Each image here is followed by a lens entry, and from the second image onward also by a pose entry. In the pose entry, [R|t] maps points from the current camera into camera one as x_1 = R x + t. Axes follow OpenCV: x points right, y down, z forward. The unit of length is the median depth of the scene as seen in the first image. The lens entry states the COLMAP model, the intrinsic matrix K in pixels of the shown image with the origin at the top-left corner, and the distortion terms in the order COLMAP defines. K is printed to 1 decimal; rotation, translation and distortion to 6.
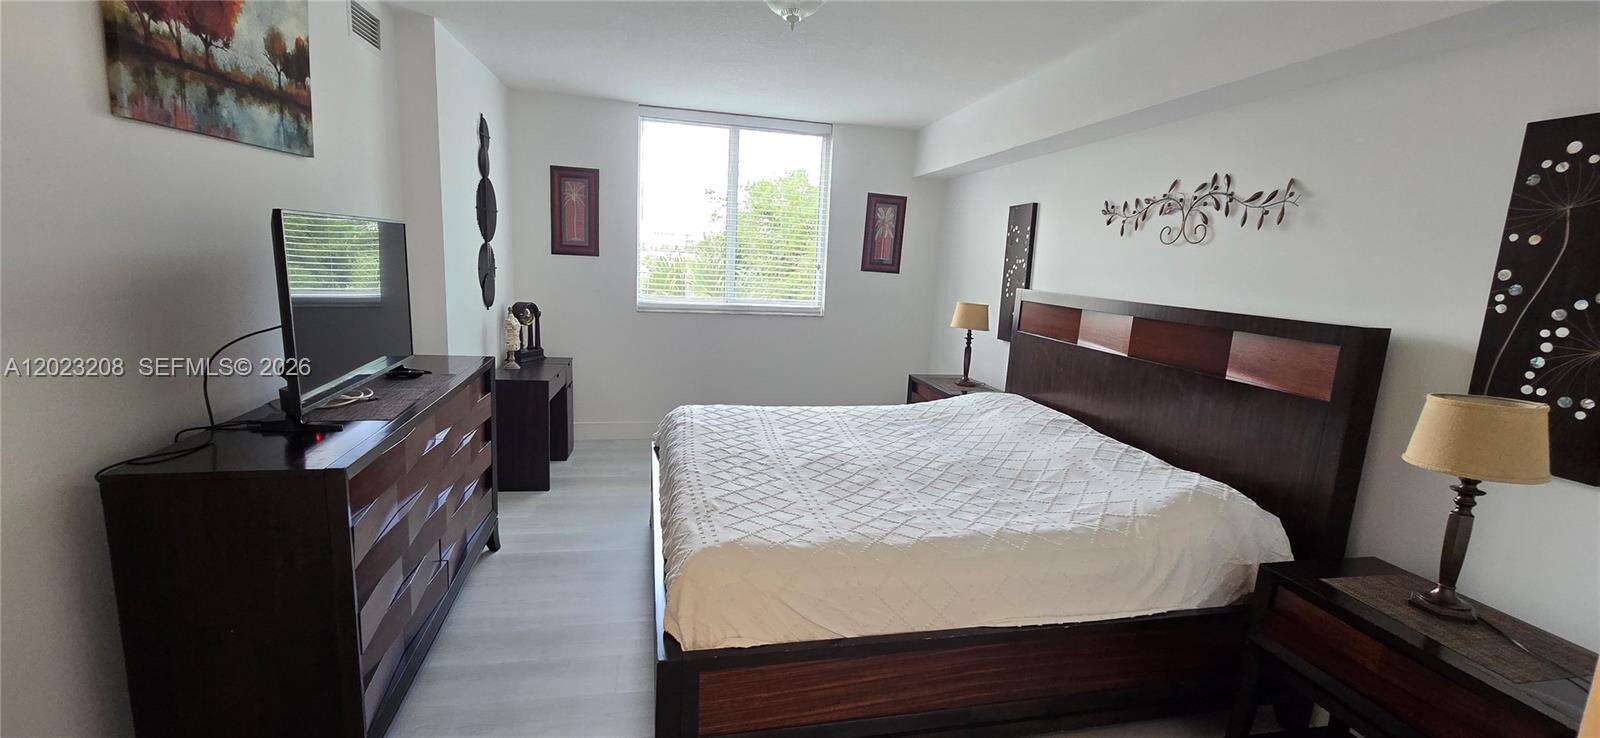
lens RADIAL K [[655.4, 0, 794.4], [0, 655.4, 366.1], [0, 0, 1]] dist [-0.000251, -0.001423]
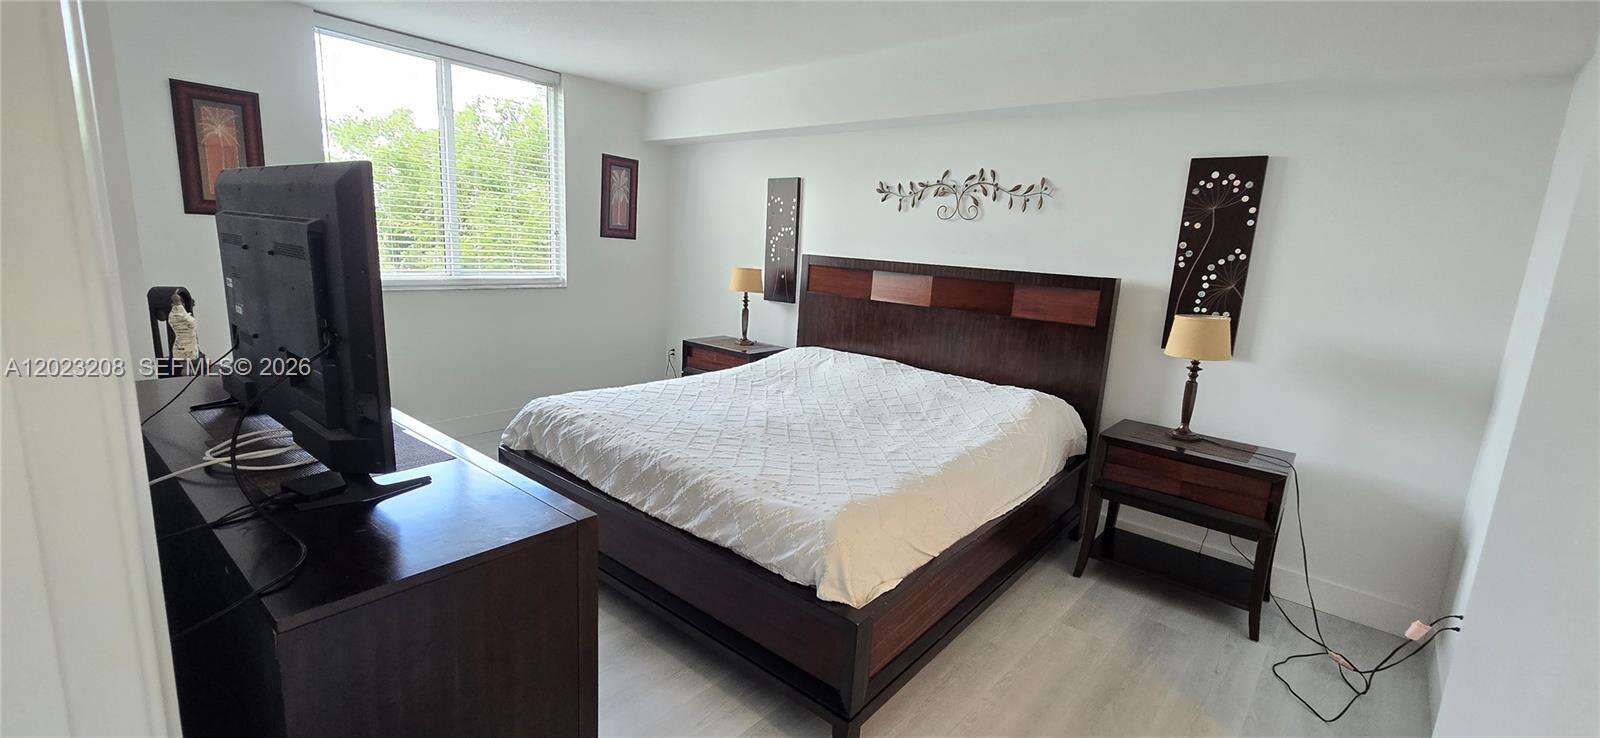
lens RADIAL K [[655.4, 0, 796.4], [0, 655.4, 367.5], [0, 0, 1]] dist [-0.000251, -0.001423]
pose [[0.791310, -0.121035, 0.599316, -0.509578], [0.084306, 0.992447, 0.089117, -0.035611], [-0.605575, -0.019993, 0.795537, 0.135487]]
